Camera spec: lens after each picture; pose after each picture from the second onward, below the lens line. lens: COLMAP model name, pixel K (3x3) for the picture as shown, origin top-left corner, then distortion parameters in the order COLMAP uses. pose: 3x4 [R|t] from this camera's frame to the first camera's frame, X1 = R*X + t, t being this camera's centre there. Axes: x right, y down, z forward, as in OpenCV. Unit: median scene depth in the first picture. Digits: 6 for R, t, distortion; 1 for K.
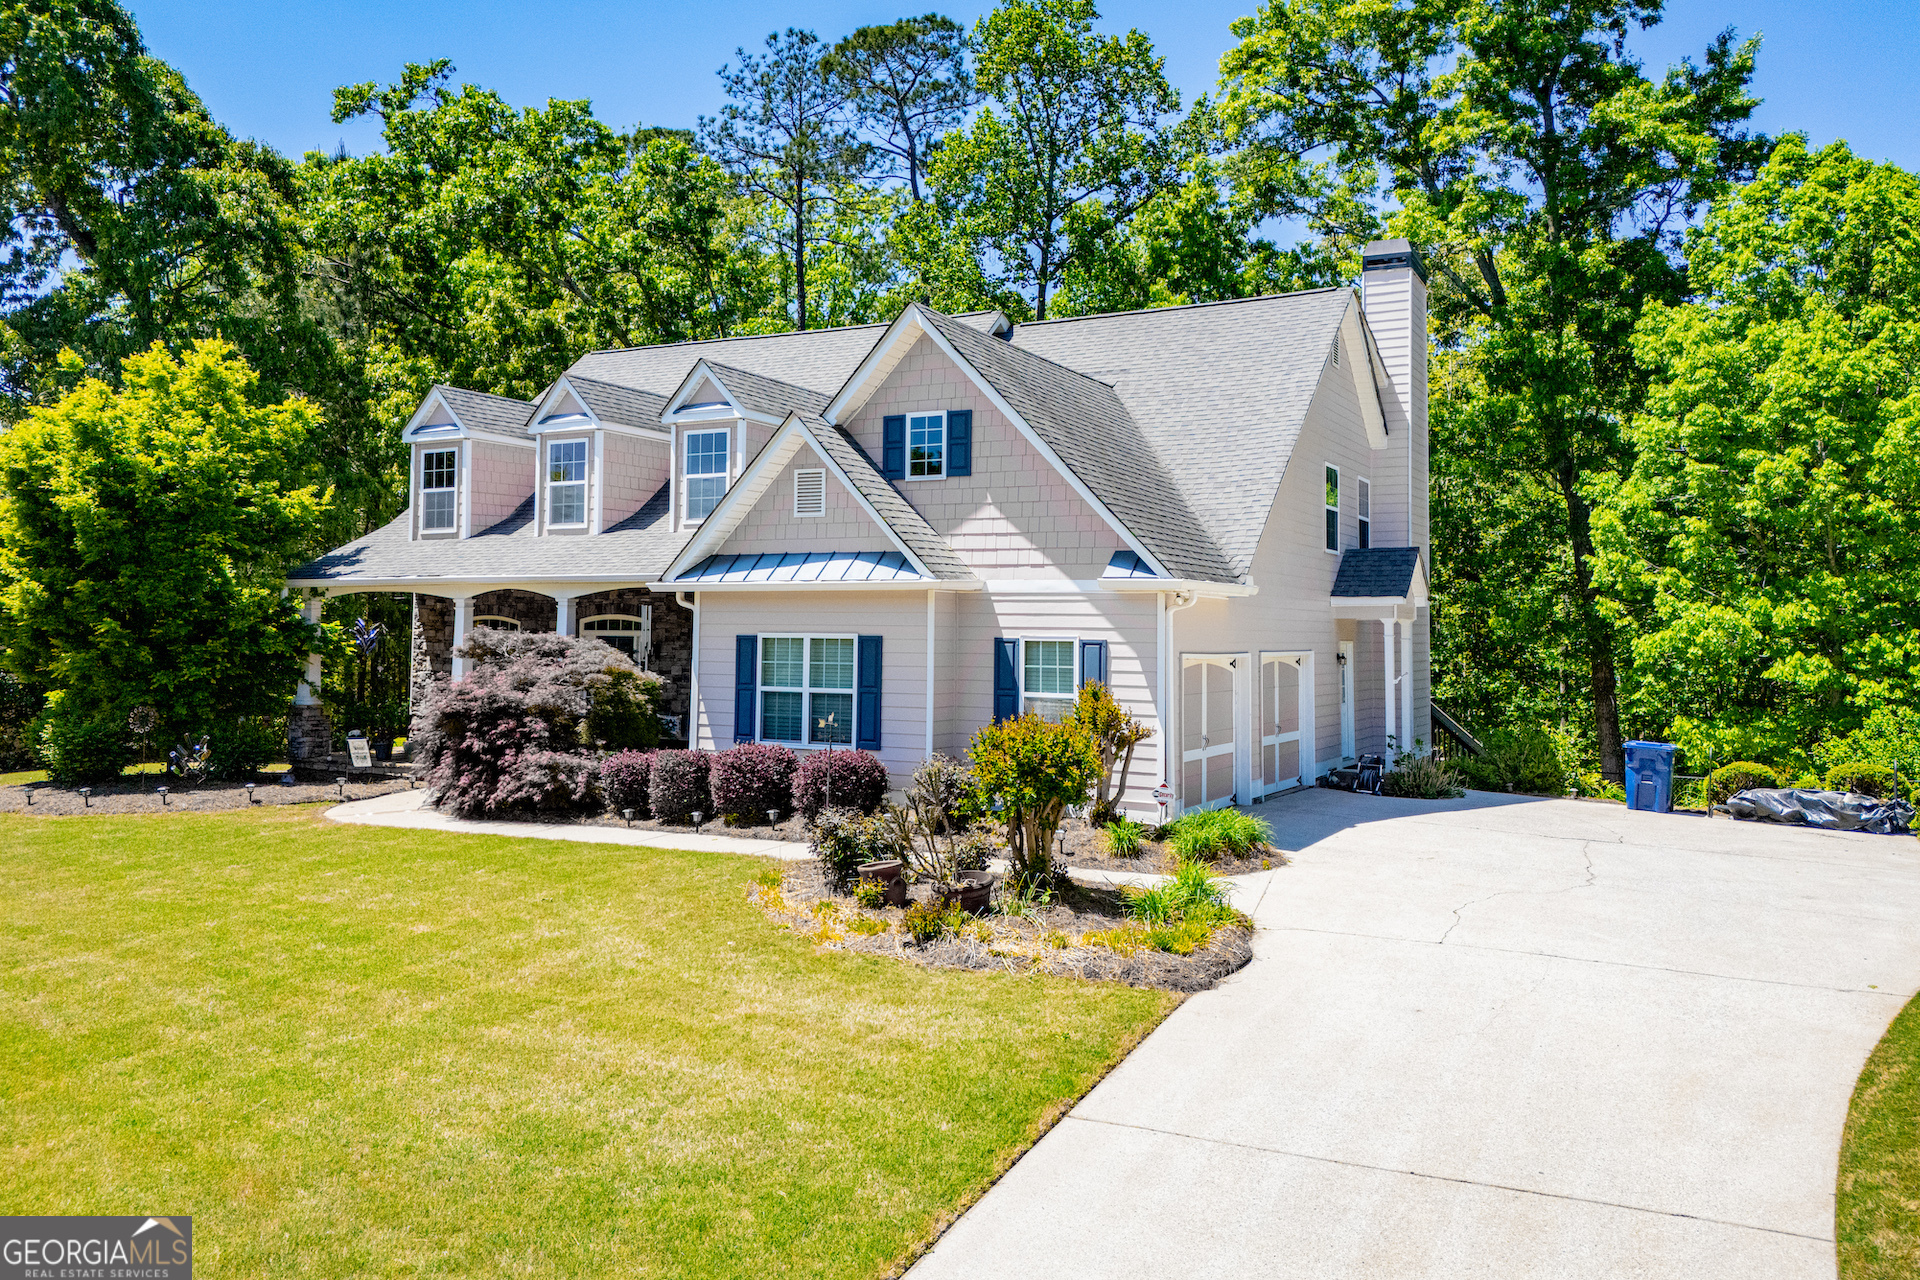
lens RADIAL K [[1404.2, 0, 971.4], [0, 1404.2, 556.3], [0, 0, 1]] dist [0.054918, -0.057648]
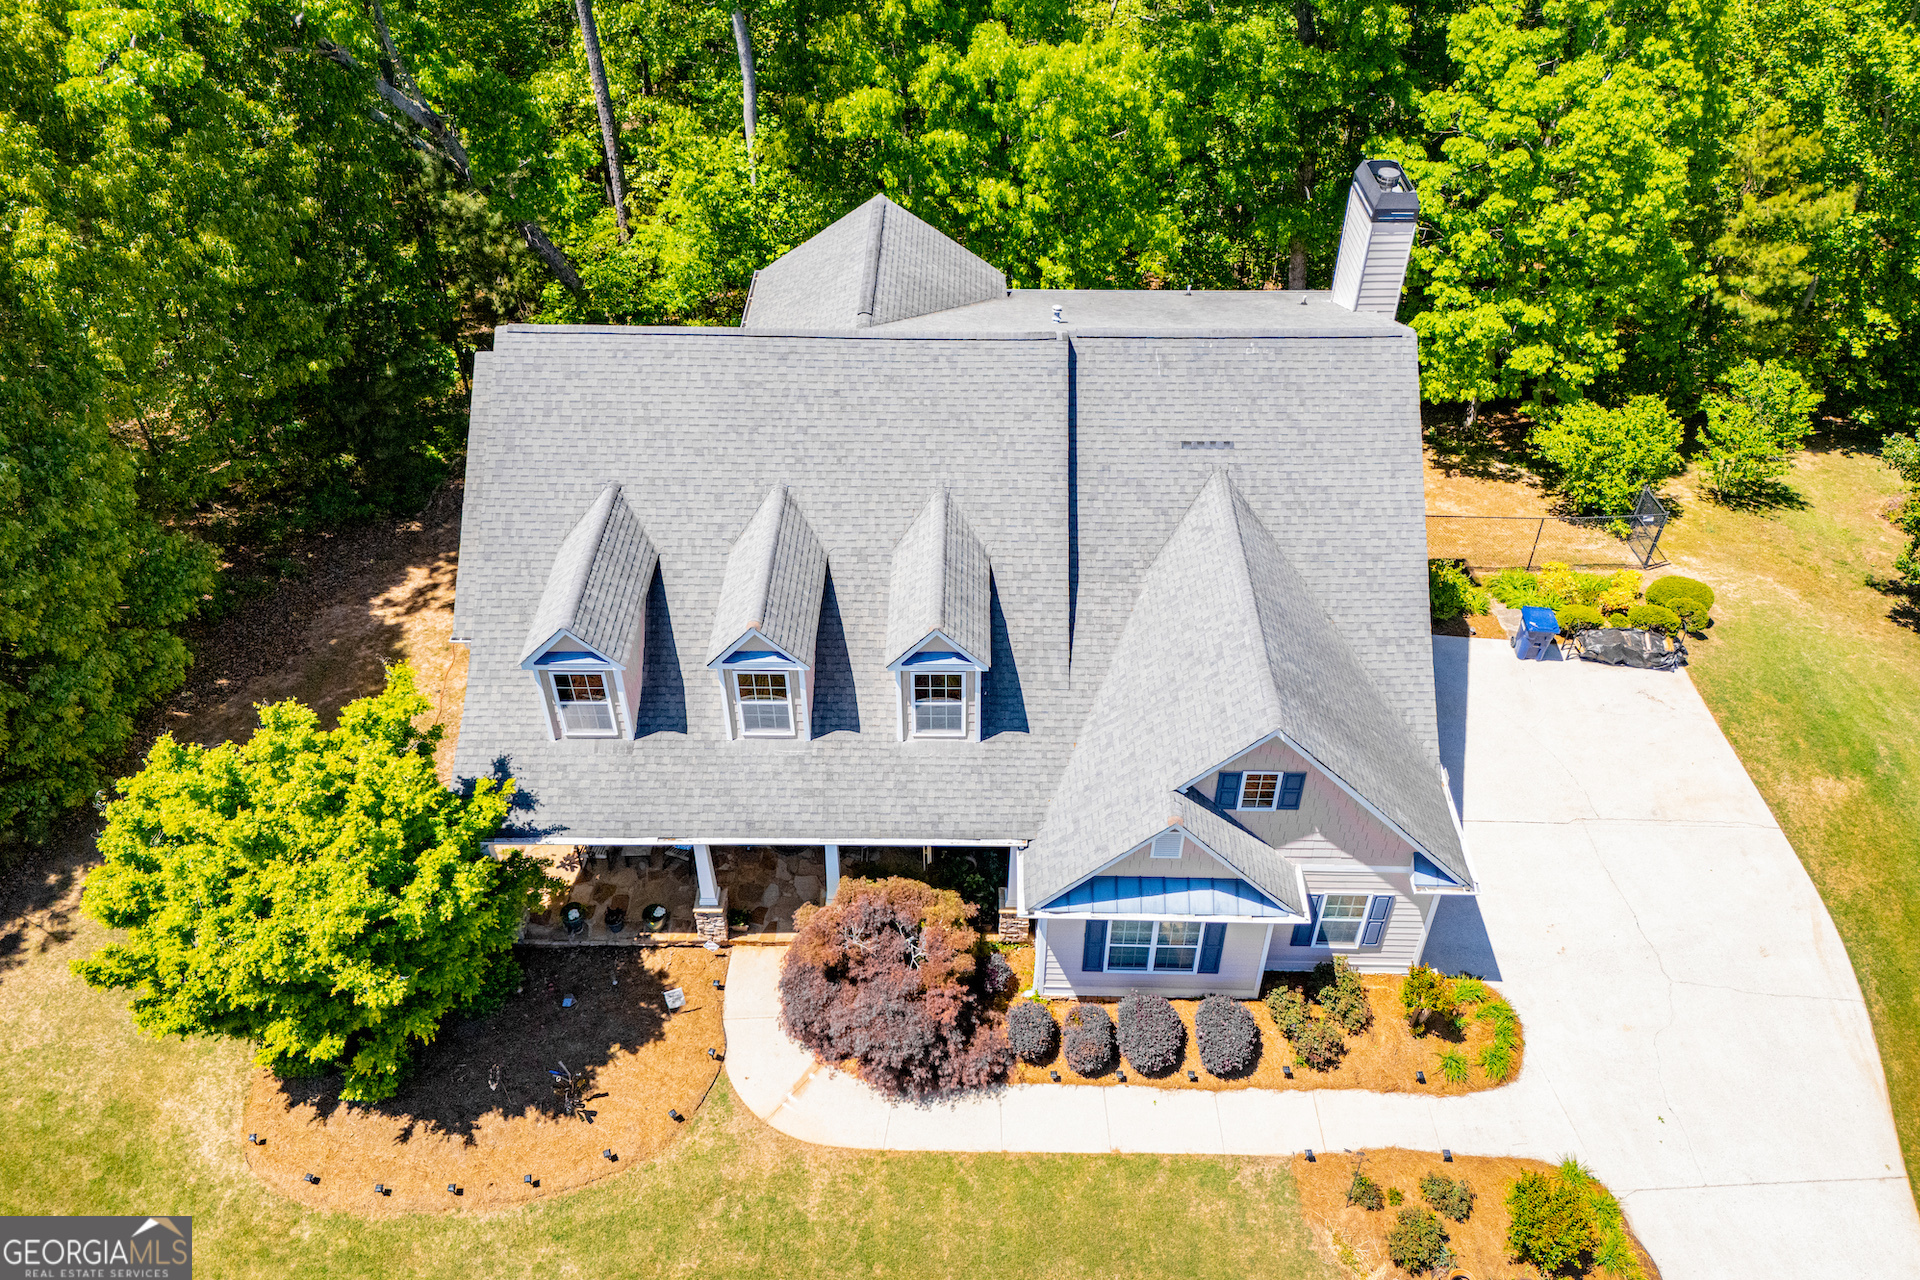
lens RADIAL K [[1404.2, 0, 971.4], [0, 1404.2, 556.3], [0, 0, 1]] dist [0.054918, -0.057648]
pose [[0.890142, -0.292224, 0.349645, -0.531212], [-0.020830, 0.740403, 0.671840, -0.893348], [-0.455207, -0.605317, 0.652977, 0.395579]]
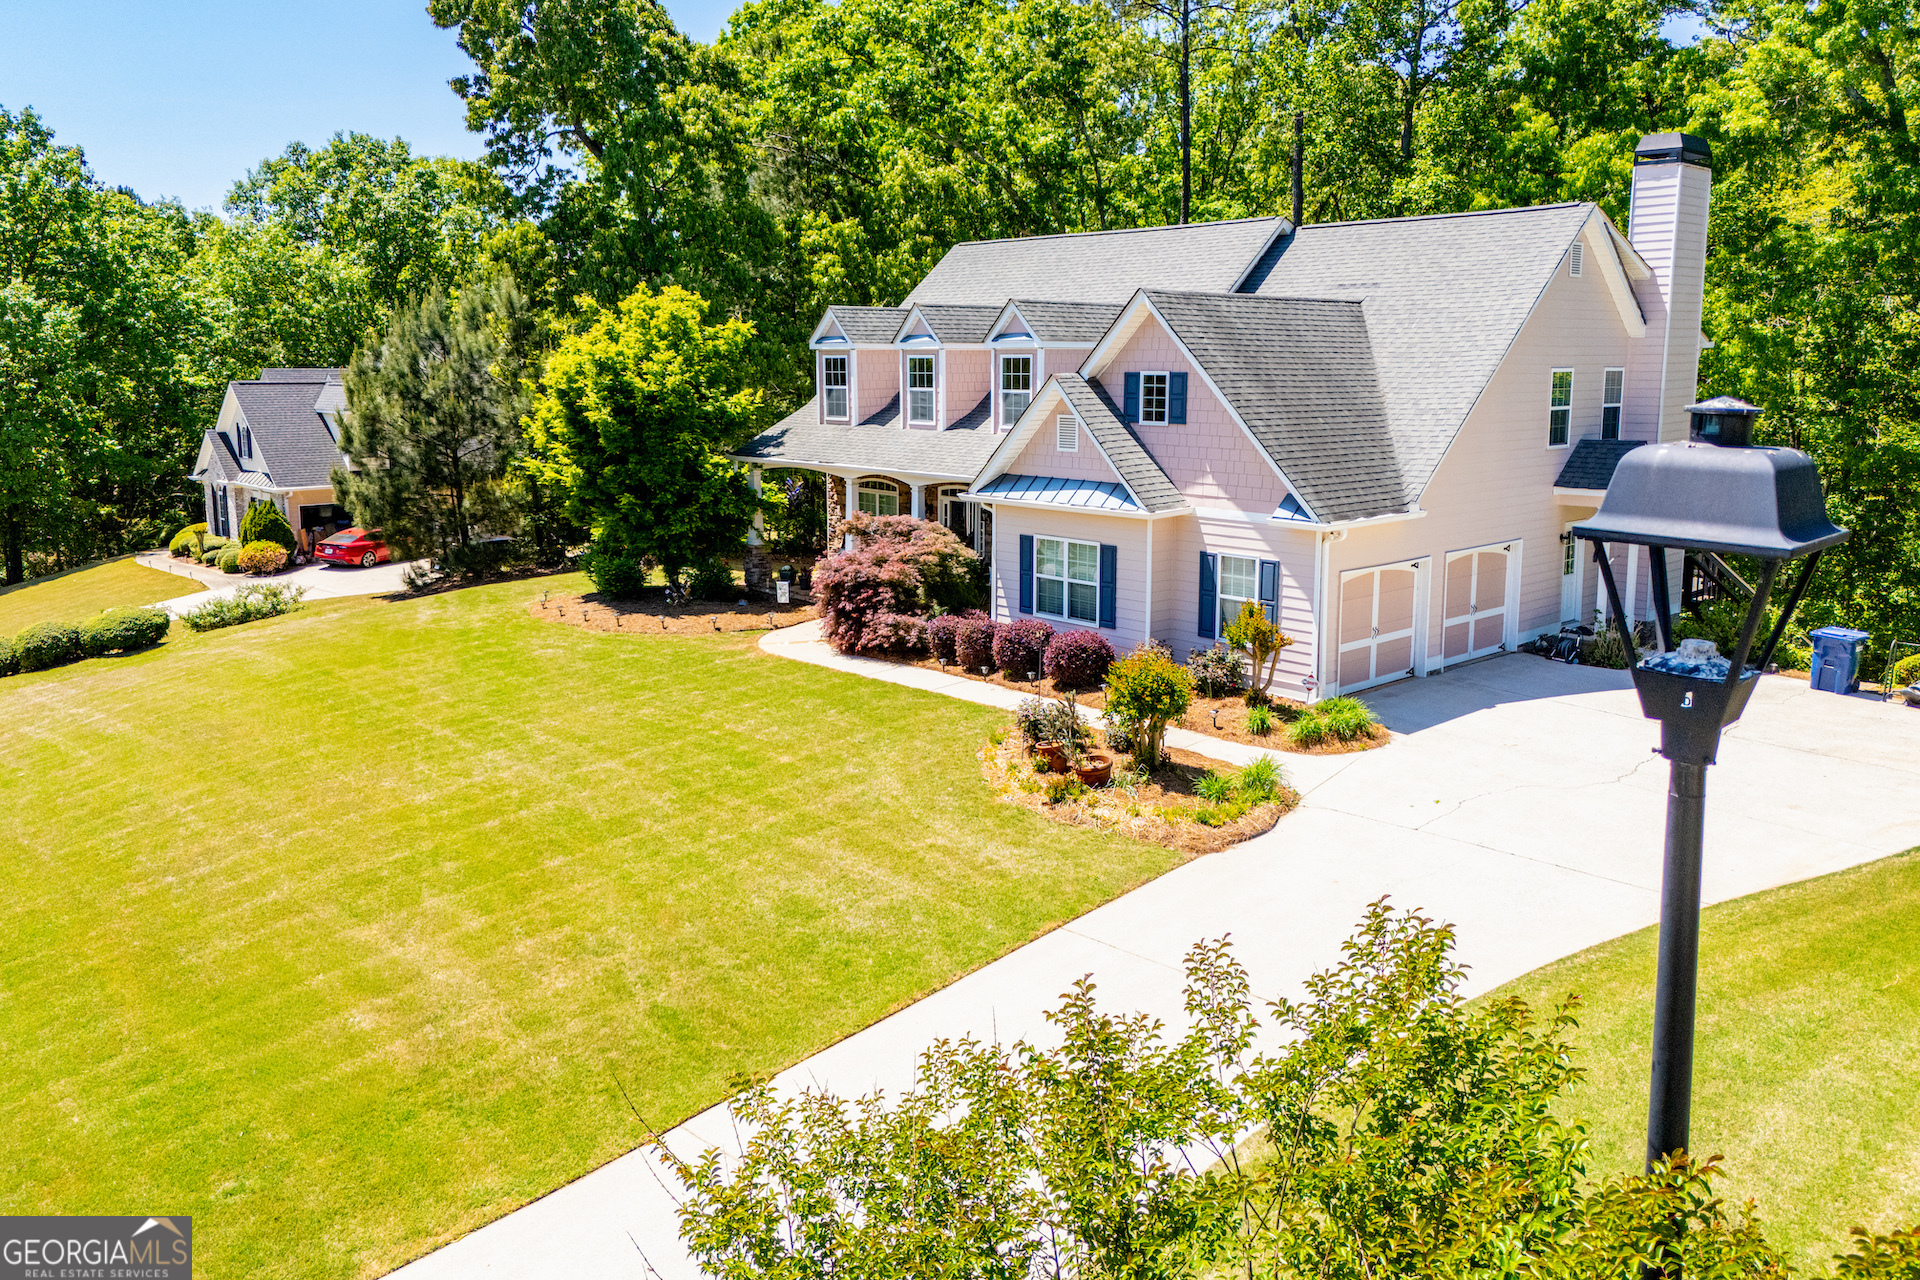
lens RADIAL K [[1399.8, 0, 966.3], [0, 1399.8, 543.8], [0, 0, 1]] dist [0.117530, -0.123861]
pose [[0.946929, 0.033050, -0.319740, 0.194609], [0.026360, 0.983366, 0.179711, -0.161491], [0.320361, -0.178602, 0.930306, -0.248524]]
